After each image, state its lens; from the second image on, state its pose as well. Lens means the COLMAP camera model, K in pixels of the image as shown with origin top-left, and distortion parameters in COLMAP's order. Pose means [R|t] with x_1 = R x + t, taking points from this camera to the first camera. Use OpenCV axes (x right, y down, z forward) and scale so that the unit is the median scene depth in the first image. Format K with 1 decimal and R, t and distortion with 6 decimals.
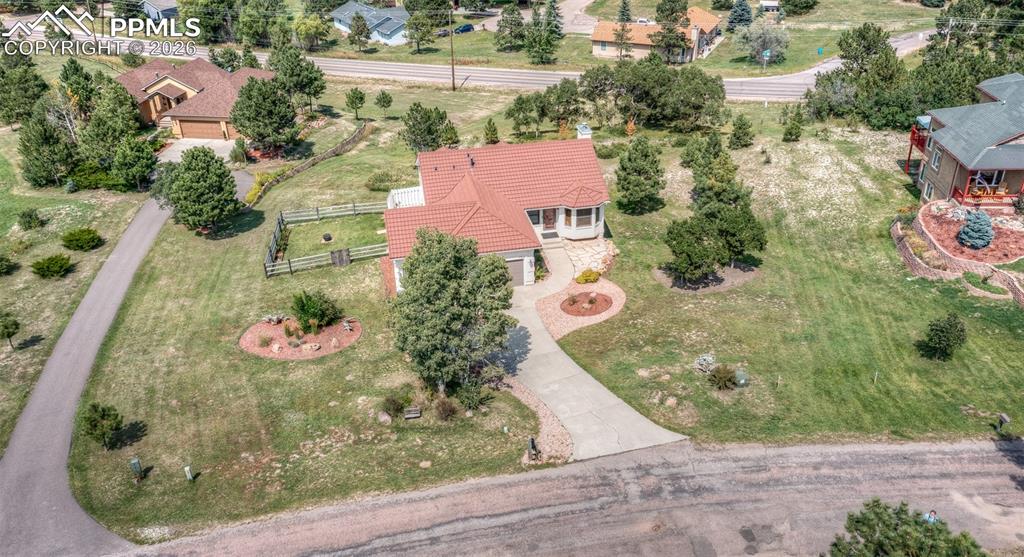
lens RADIAL K [[838.8, 0, 508.3], [0, 838.8, 275.0], [0, 0, 1]] dist [0.001225, 0.006757]
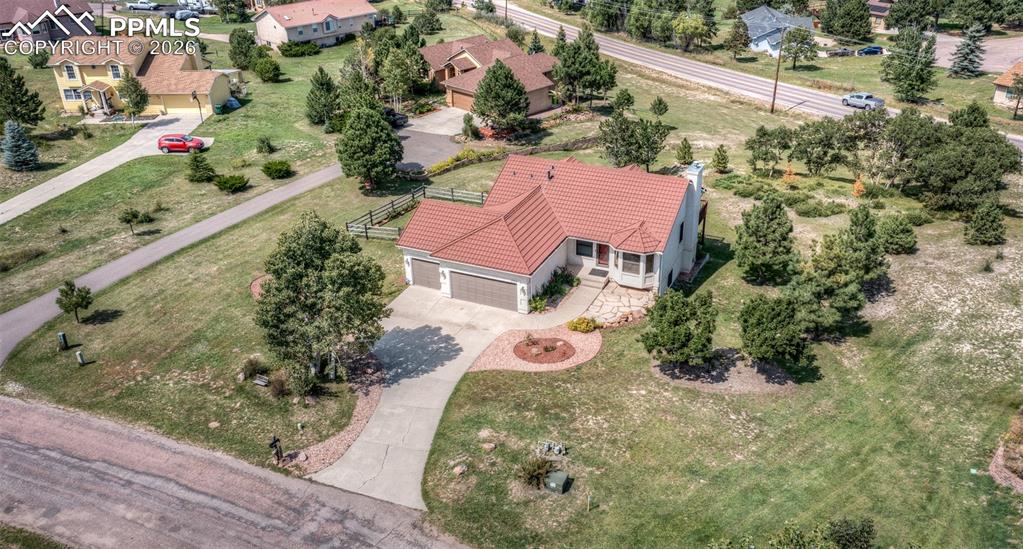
lens RADIAL K [[838.0, 0, 508.1], [0, 838.0, 278.8], [0, 0, 1]] dist [0.001225, 0.006757]
pose [[0.806713, 0.281446, -0.519618, 0.444440], [-0.278139, 0.956652, 0.086346, -0.092064], [0.521395, 0.074870, 0.850024, 0.181011]]
